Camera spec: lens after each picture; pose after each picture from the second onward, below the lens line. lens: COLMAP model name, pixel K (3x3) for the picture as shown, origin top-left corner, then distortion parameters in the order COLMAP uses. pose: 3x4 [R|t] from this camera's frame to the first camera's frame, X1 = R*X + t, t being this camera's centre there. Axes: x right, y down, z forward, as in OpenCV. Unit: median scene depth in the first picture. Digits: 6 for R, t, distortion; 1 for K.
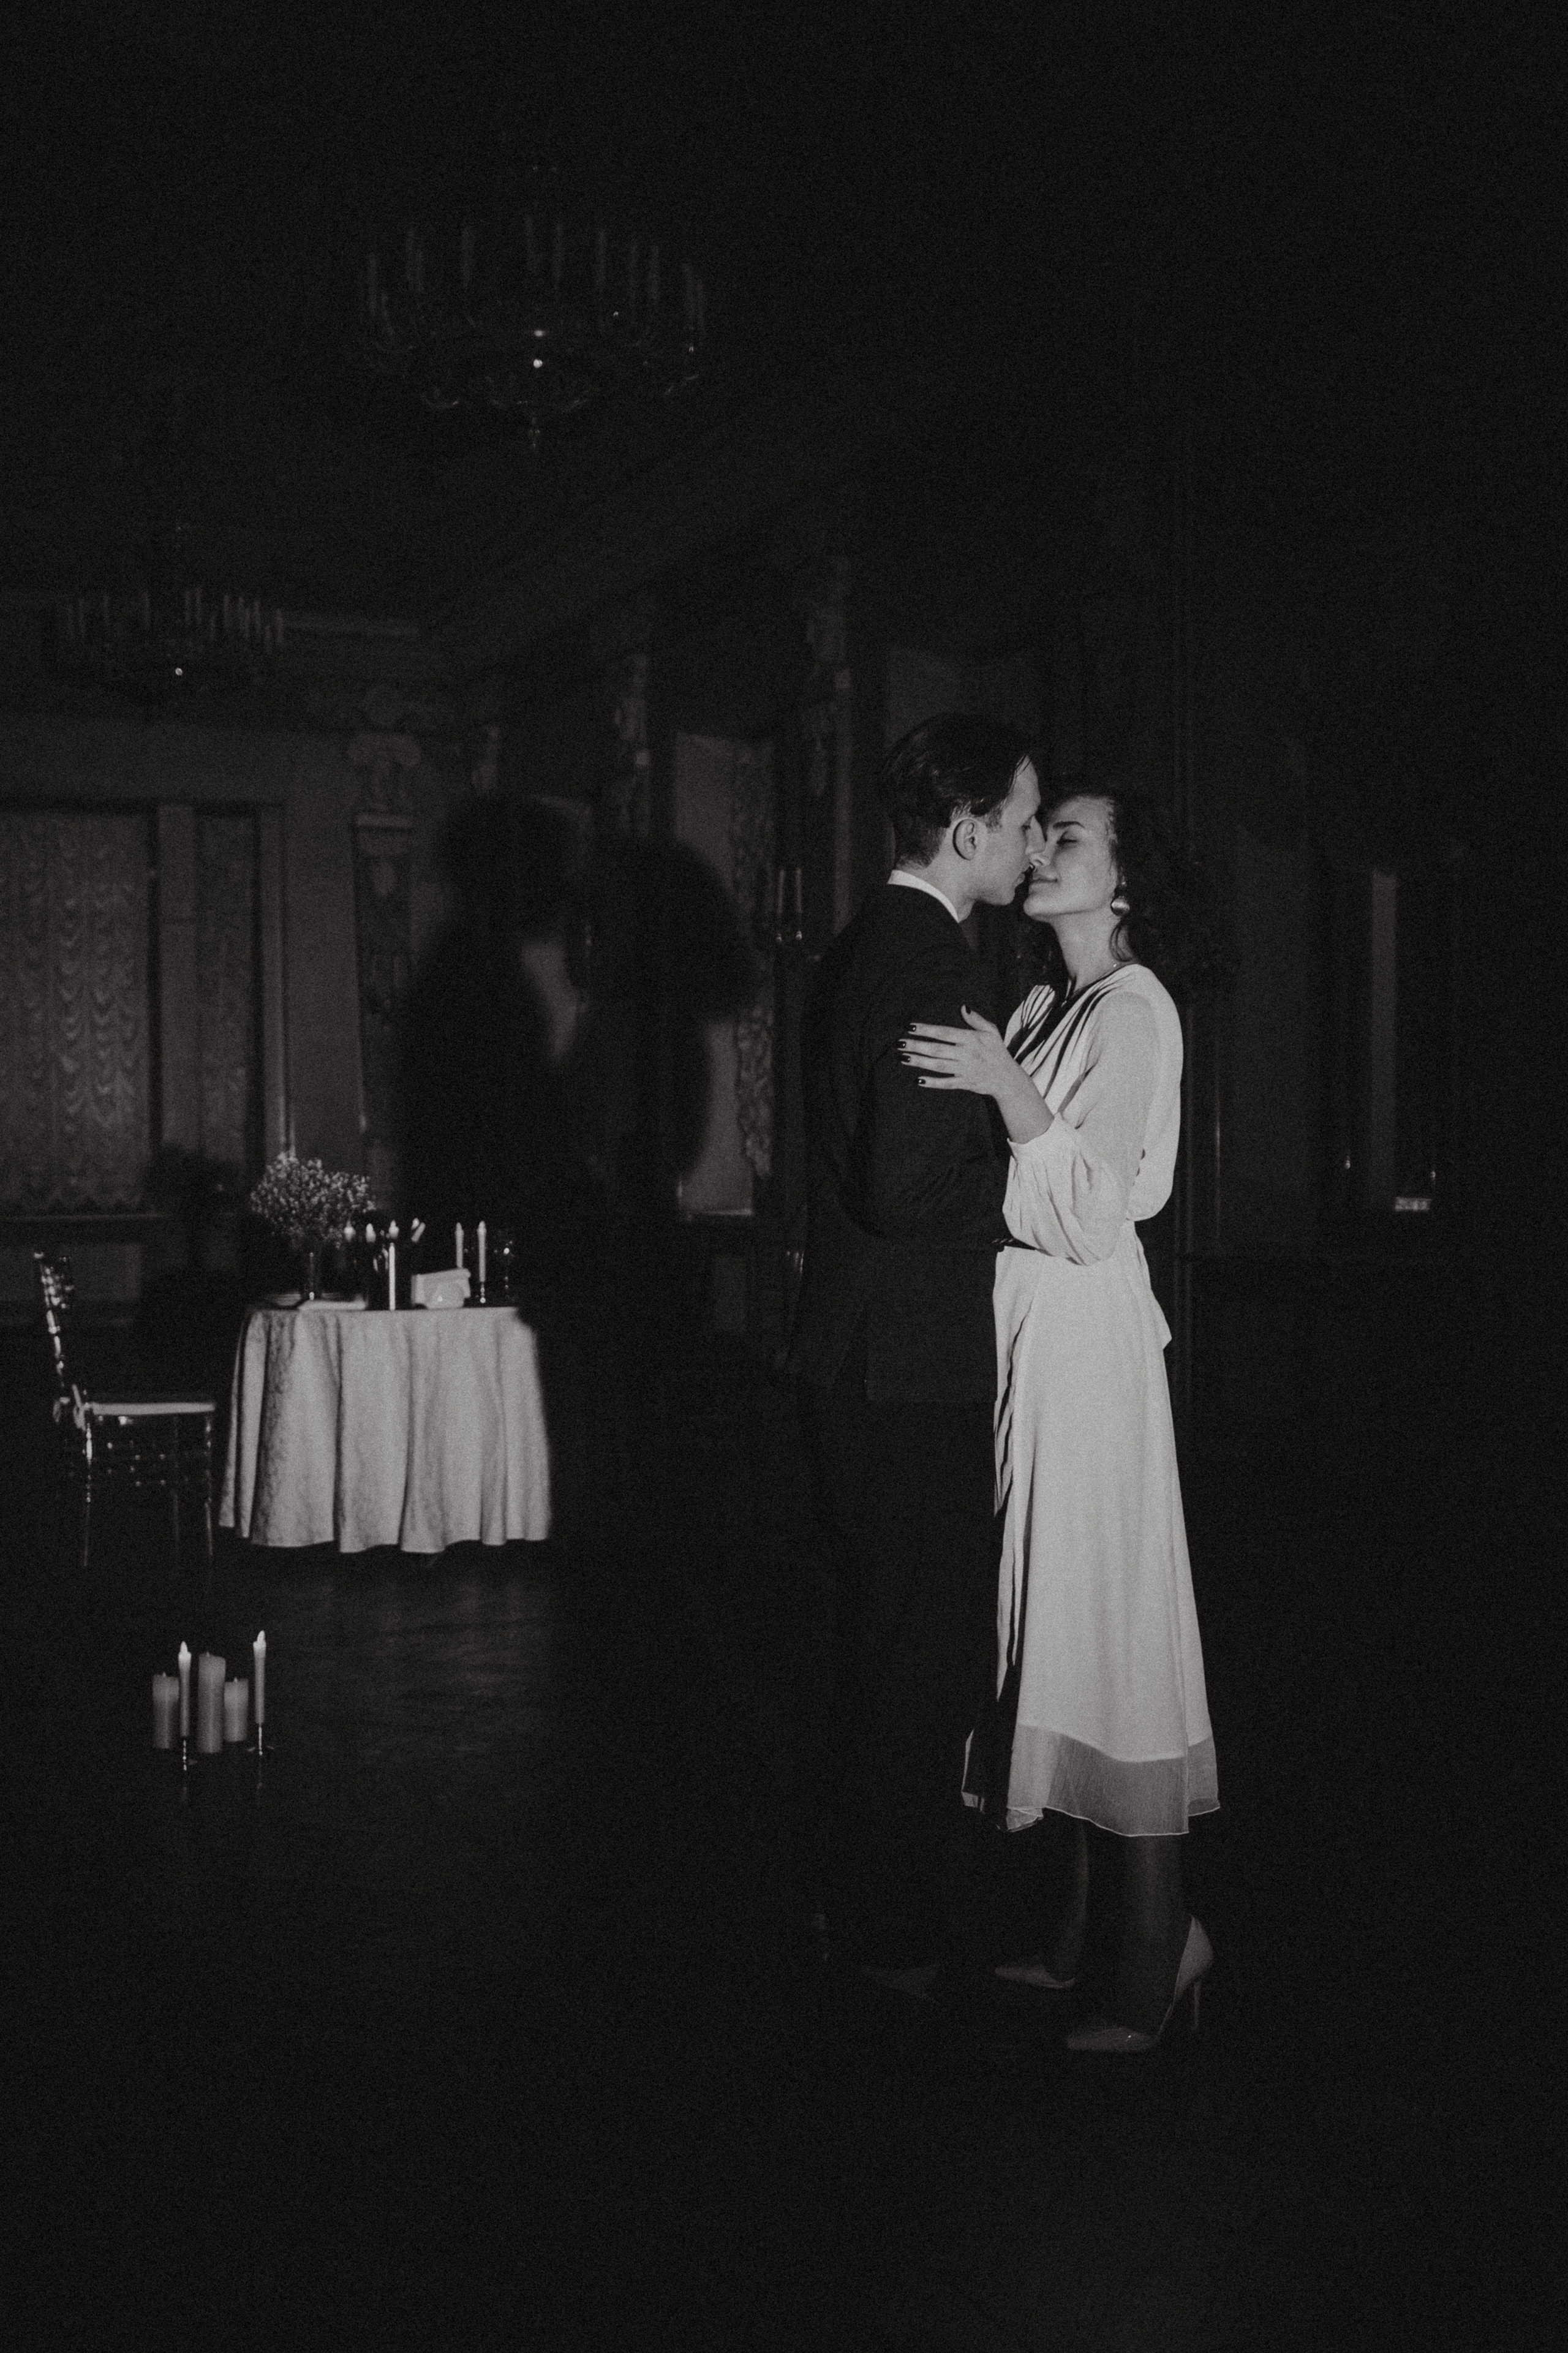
lens RADIAL K [[2332.3, 0, 784.0], [0, 2332.3, 1176.5], [0, 0, 1]] dist [-0.000704, -0.016891]
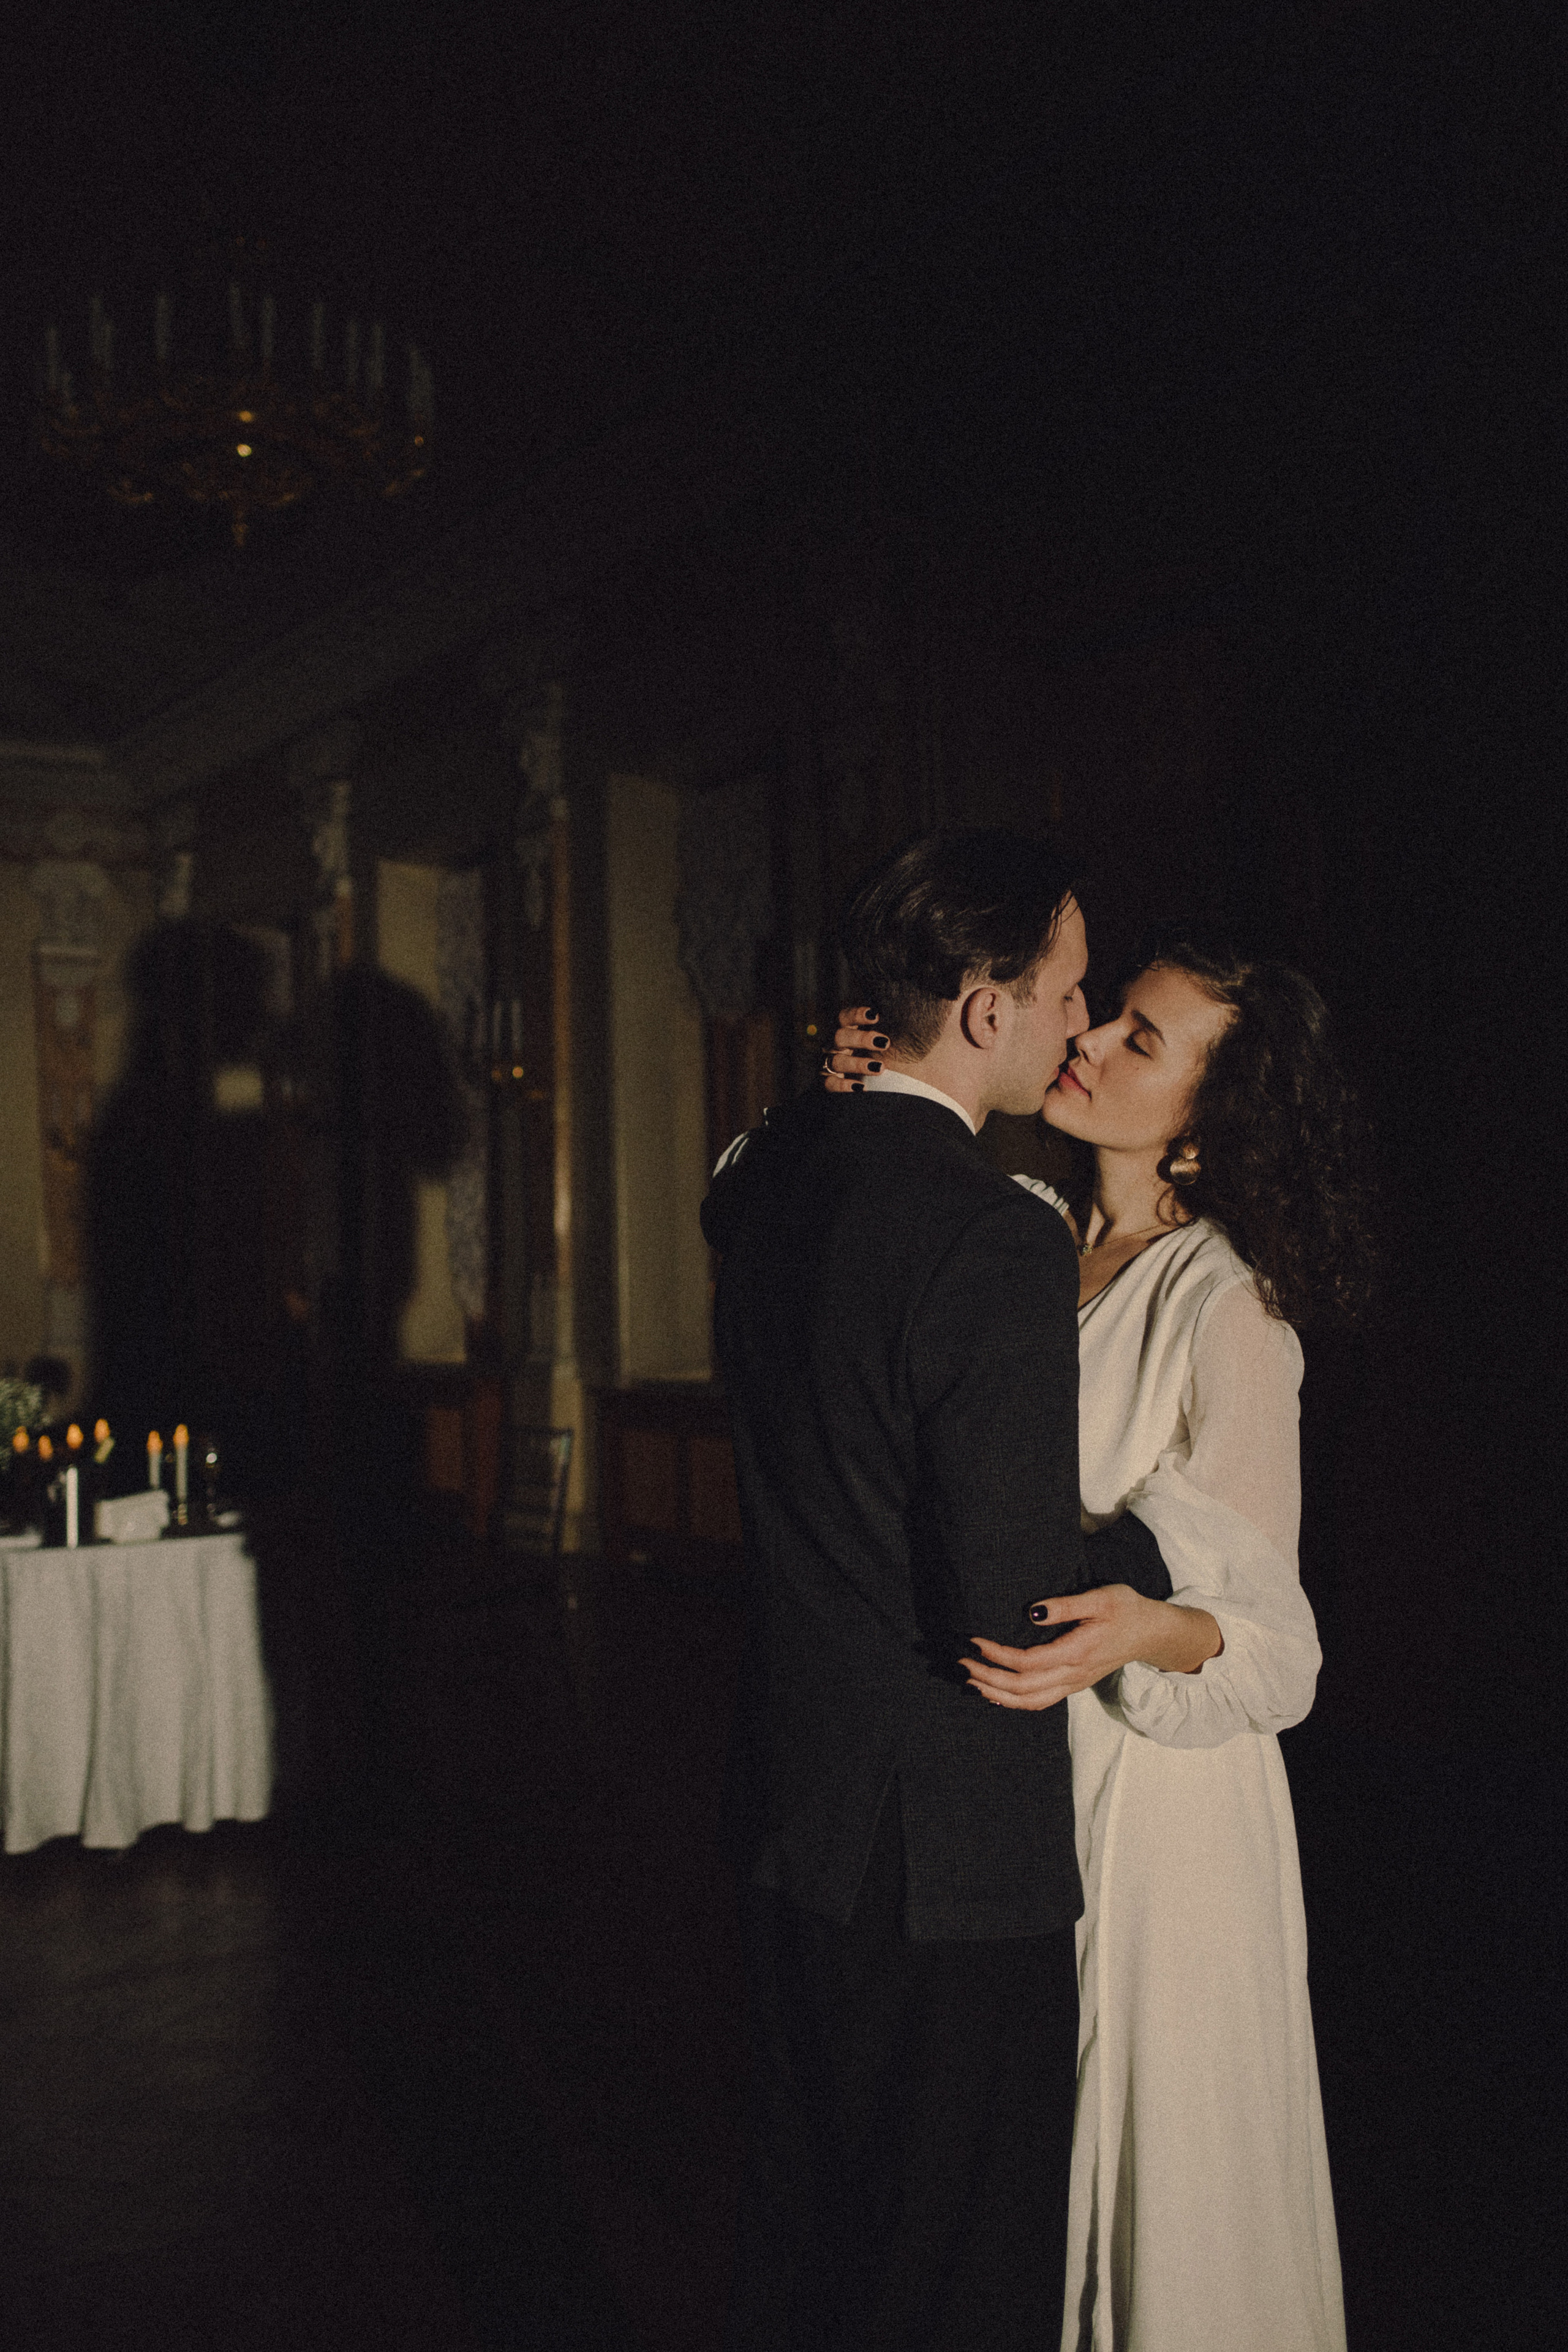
lens RADIAL K [[2237.2, 0, 787.0], [0, 2237.2, 1084.9], [0, 0, 1]] dist [-0.004651, -0.010729]
pose [[0.989944, -0.012592, 0.140898, -0.025682], [0.025053, 0.995892, -0.087017, -0.030023], [-0.139223, 0.089672, 0.986193, 0.162654]]
